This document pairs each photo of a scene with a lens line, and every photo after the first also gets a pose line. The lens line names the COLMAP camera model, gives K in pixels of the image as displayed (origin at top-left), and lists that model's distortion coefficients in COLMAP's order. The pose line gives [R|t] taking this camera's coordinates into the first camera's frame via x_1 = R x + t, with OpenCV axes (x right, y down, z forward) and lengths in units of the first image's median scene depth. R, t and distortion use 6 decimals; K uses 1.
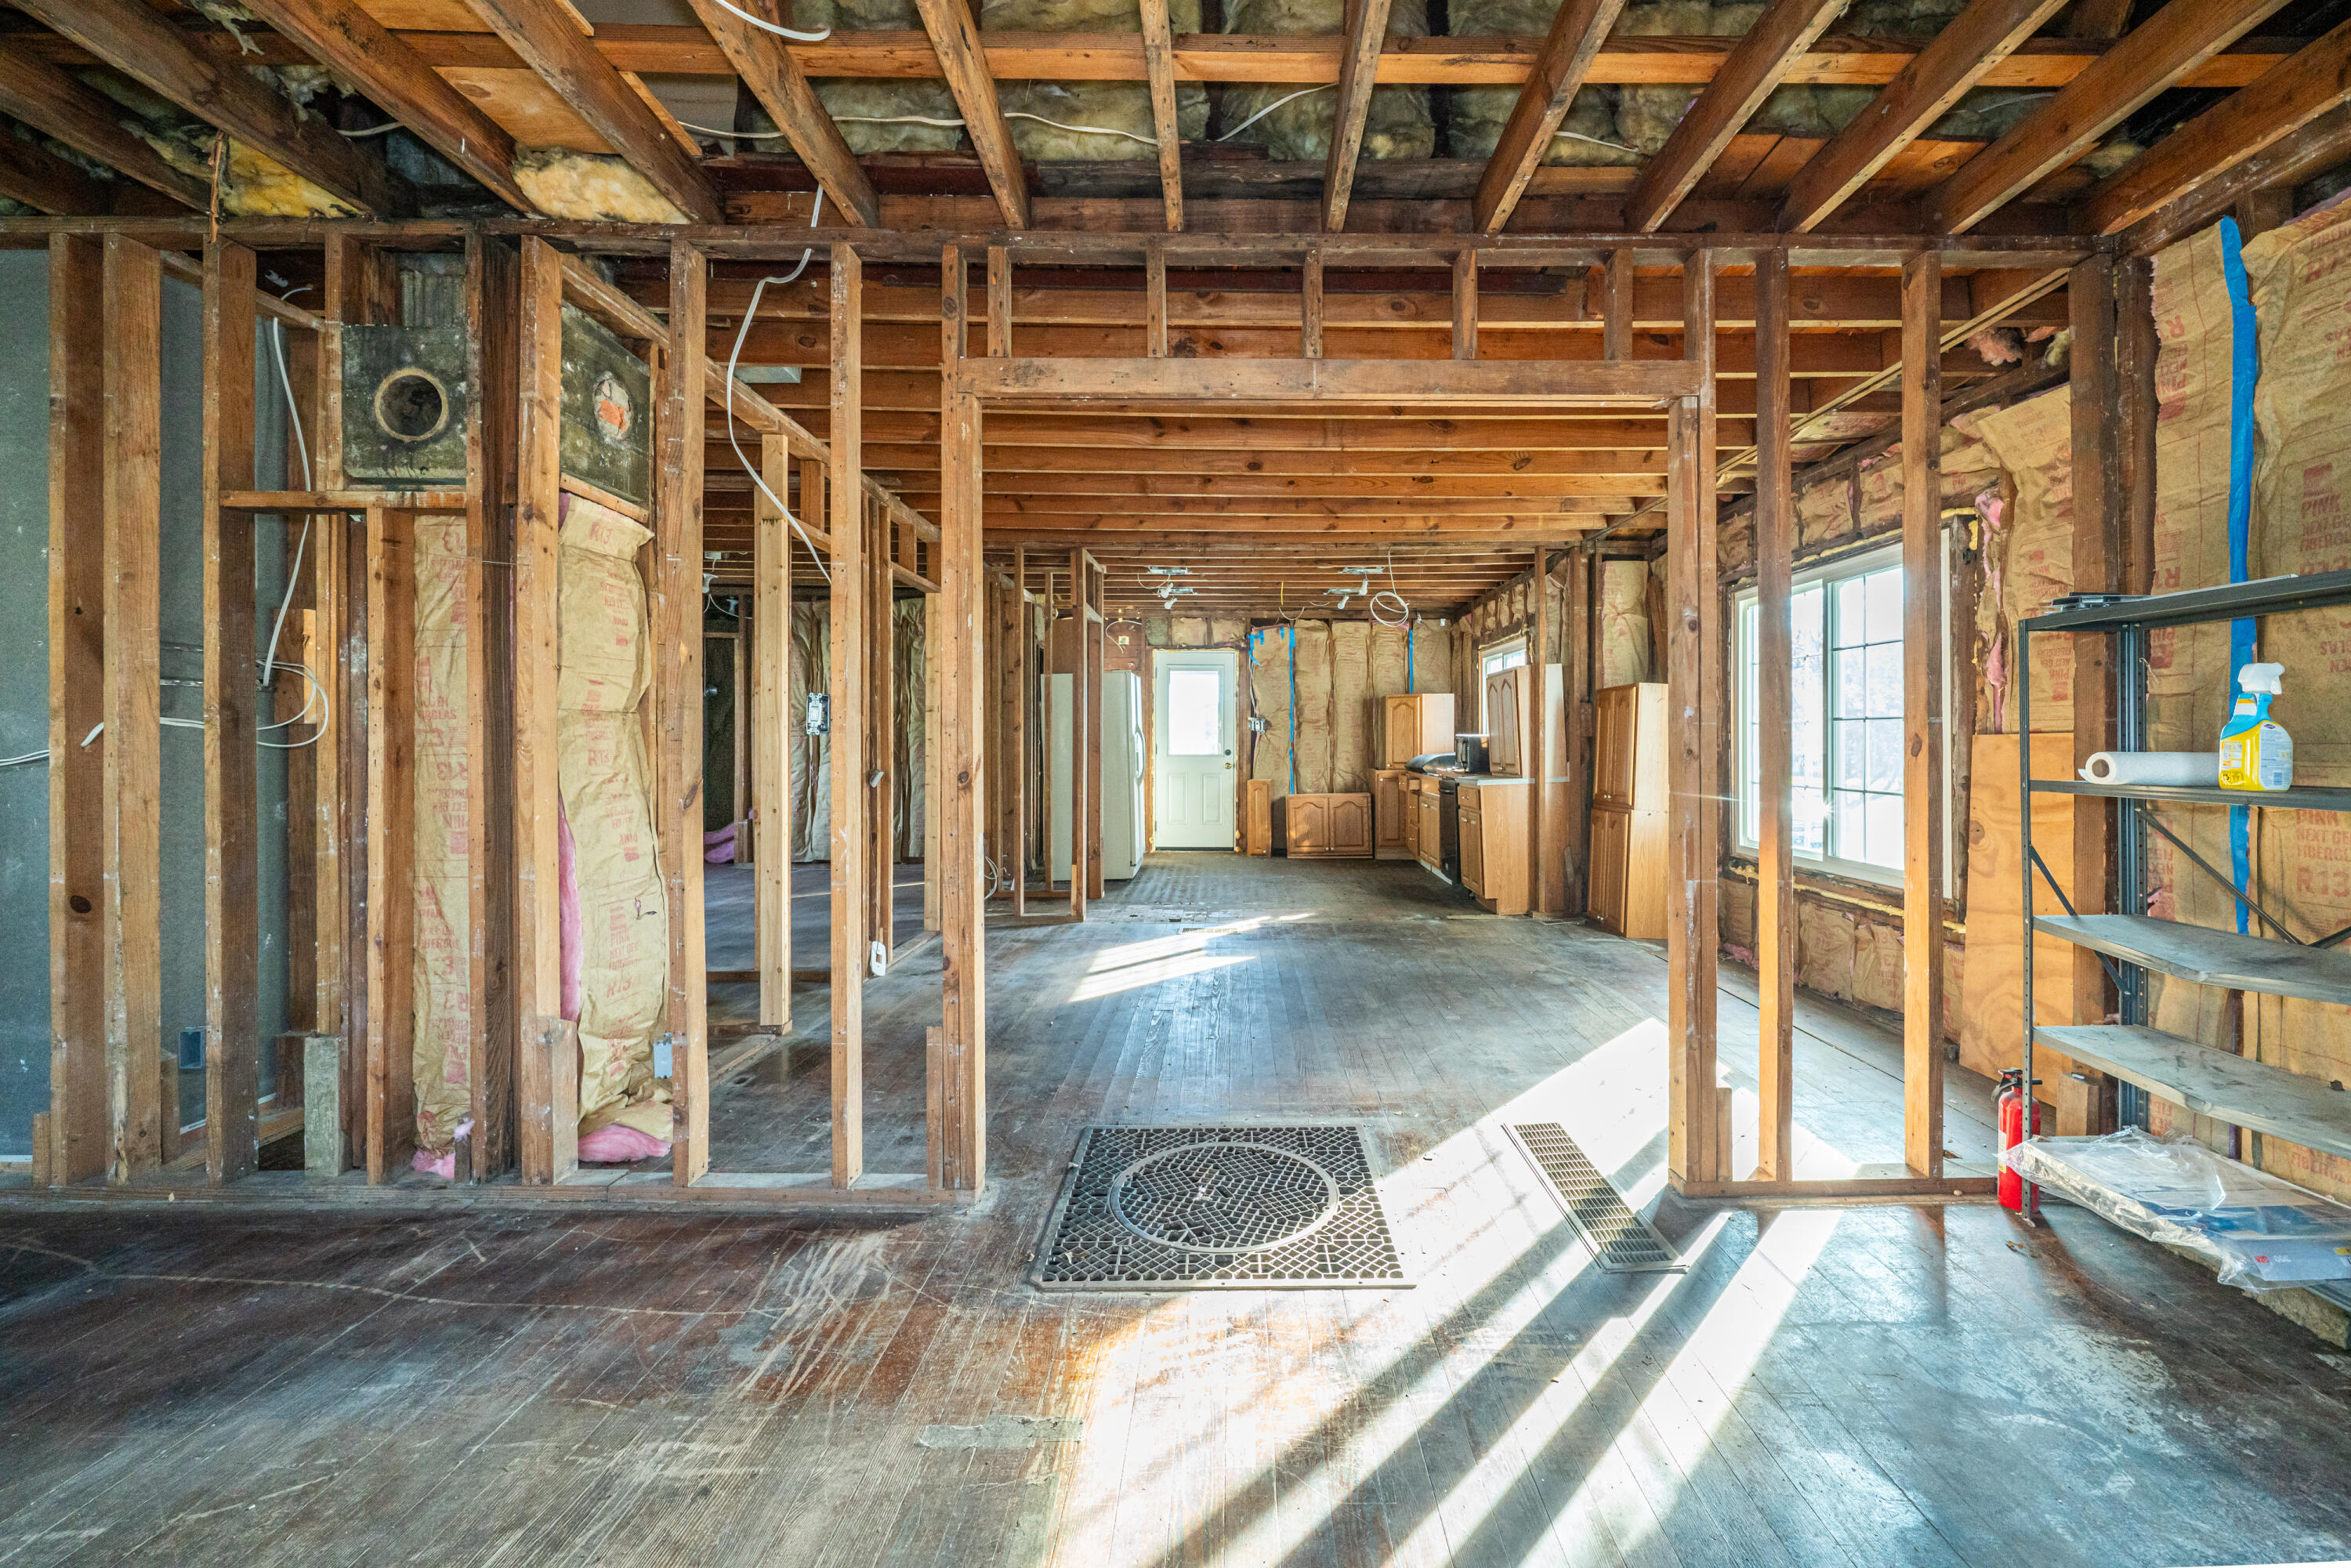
lens RADIAL K [[933.7, 0, 1243.1], [0, 933.7, 738.3], [0, 0, 1]] dist [0.000073, -0.000113]
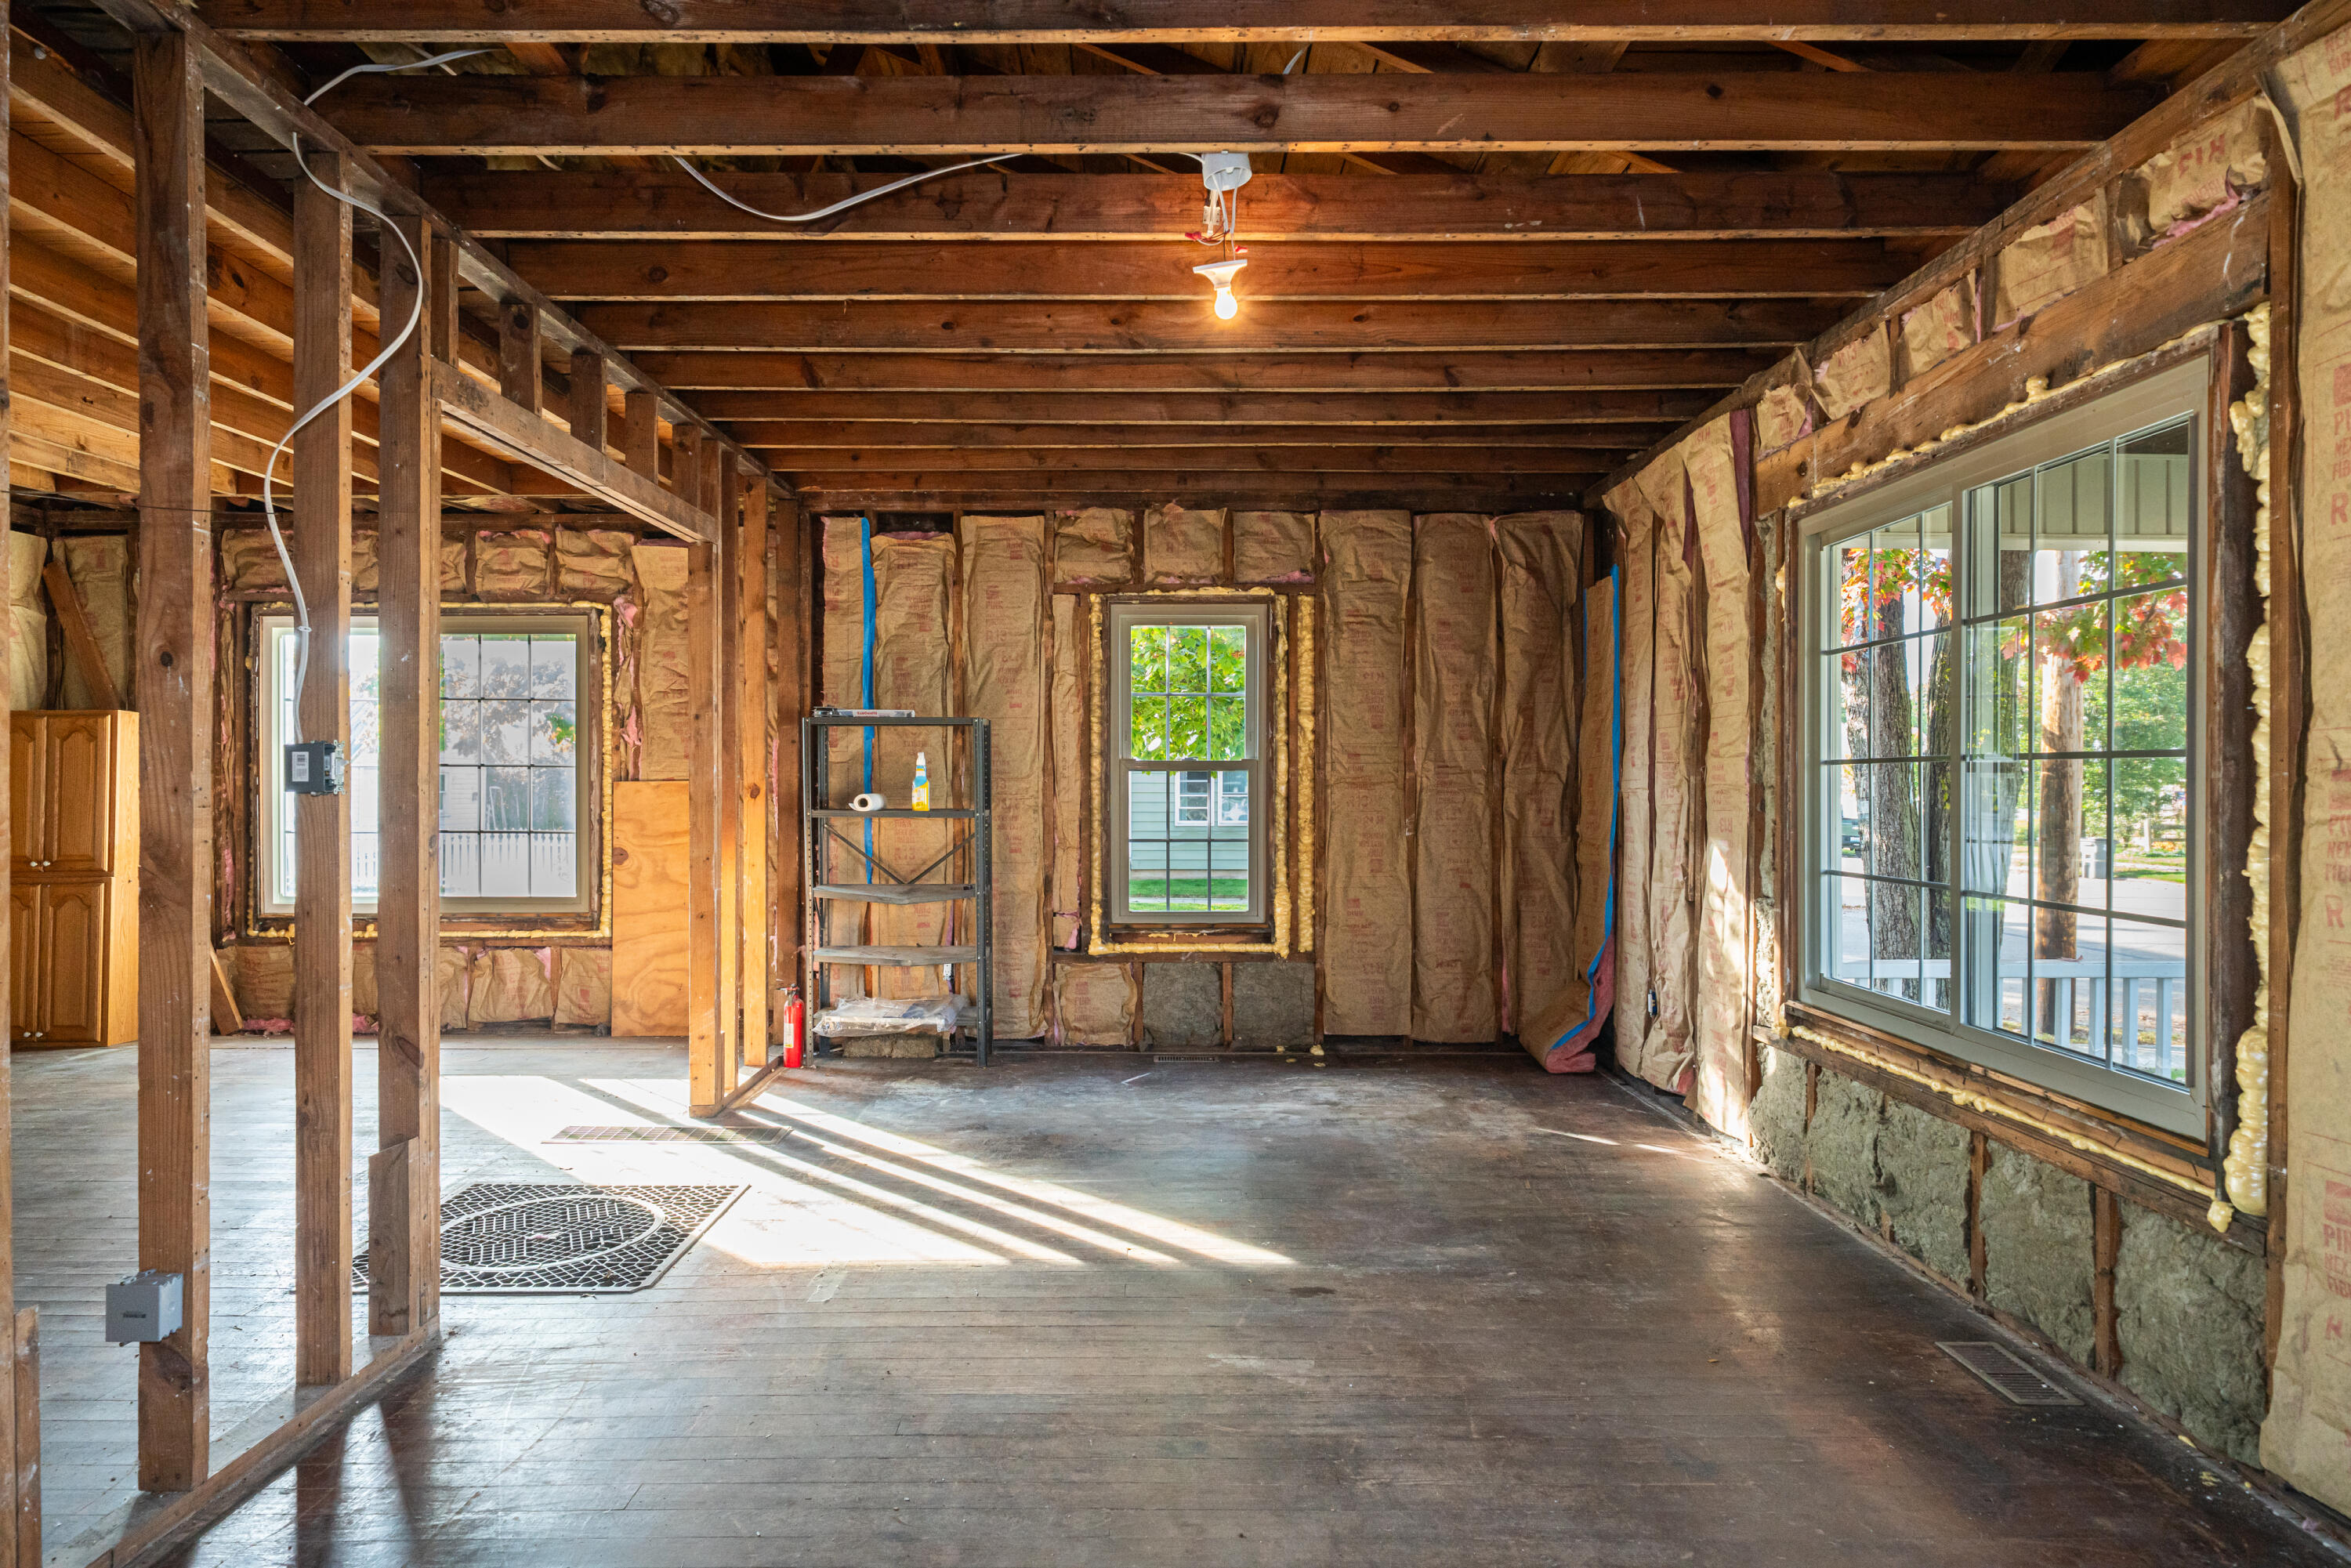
lens RADIAL K [[1321.8, 0, 1150.3], [0, 1321.8, 786.3], [0, 0, 1]] dist [-0.002216, 0.001770]
pose [[0.018784, -0.007876, 0.999793, -0.686373], [-0.004148, 0.999960, 0.007955, -0.009758], [-0.999815, -0.004296, 0.018750, 0.143200]]
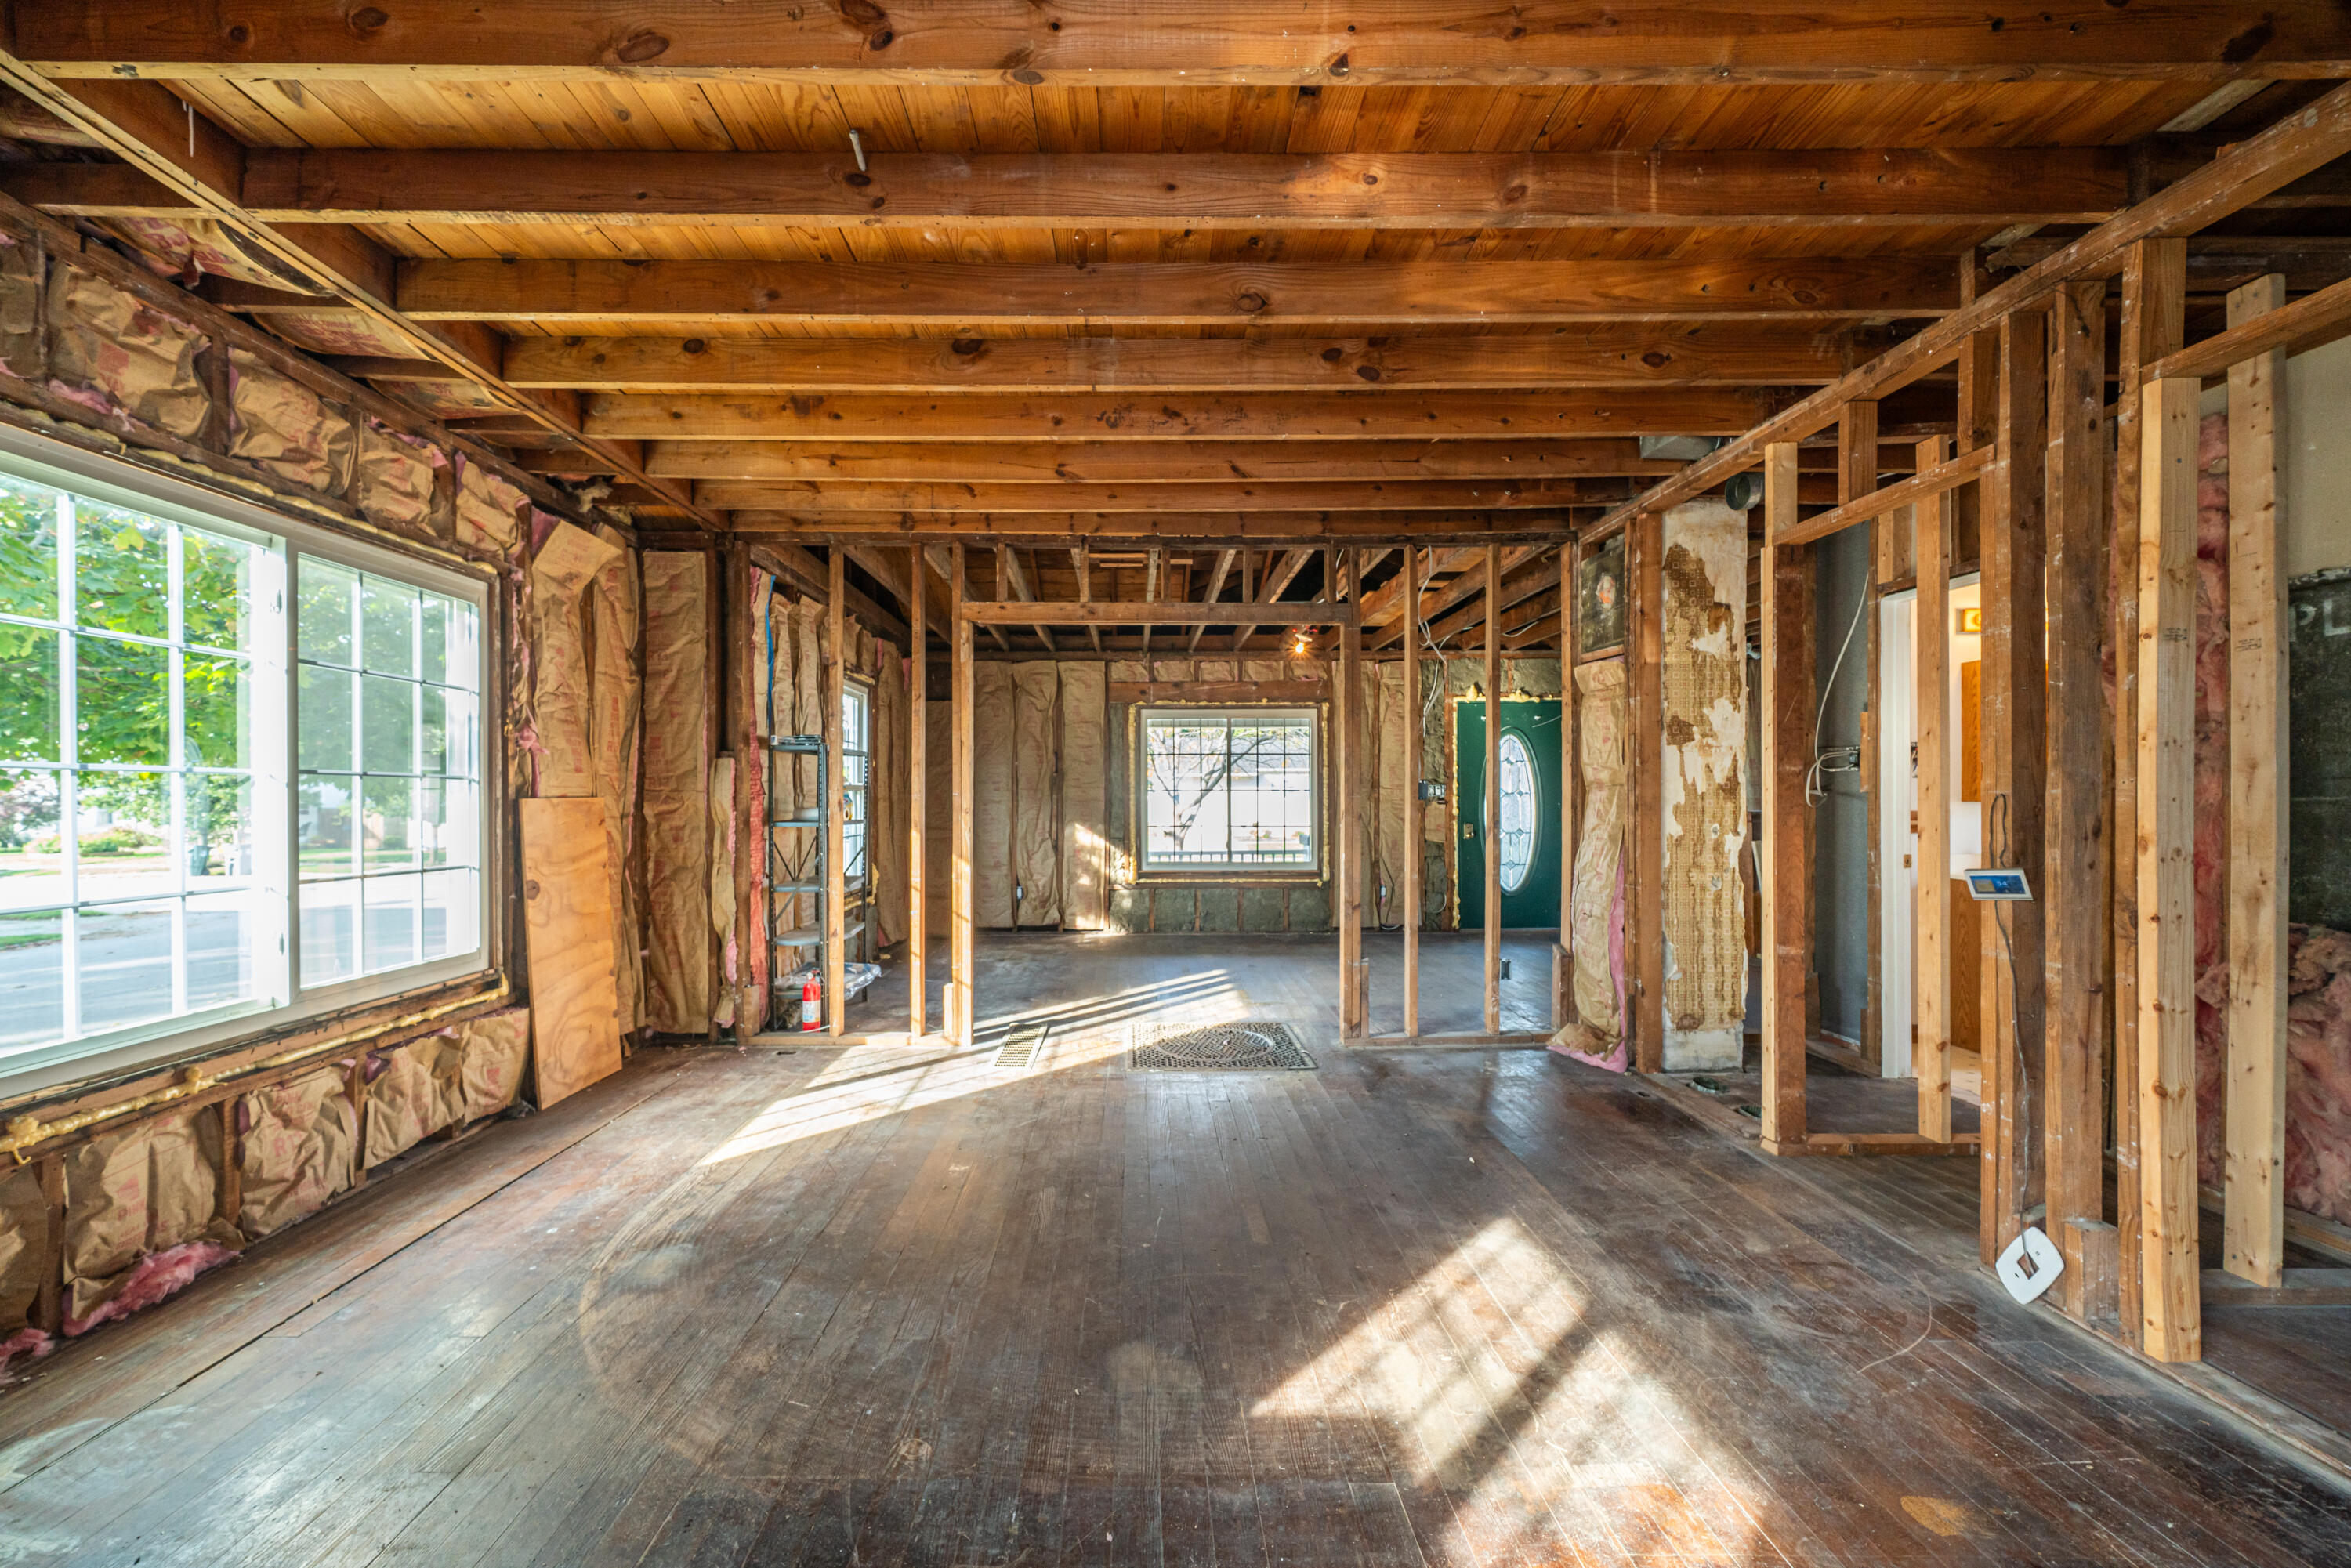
lens RADIAL K [[933.7, 0, 1114.0], [0, 933.7, 815.9], [0, 0, 1]] dist [0.000073, -0.000113]
pose [[-0.998995, -0.000978, 0.044814, 0.050040], [-0.000358, 0.999904, 0.013832, -0.000056], [-0.044823, 0.013802, -0.998900, 1.332211]]
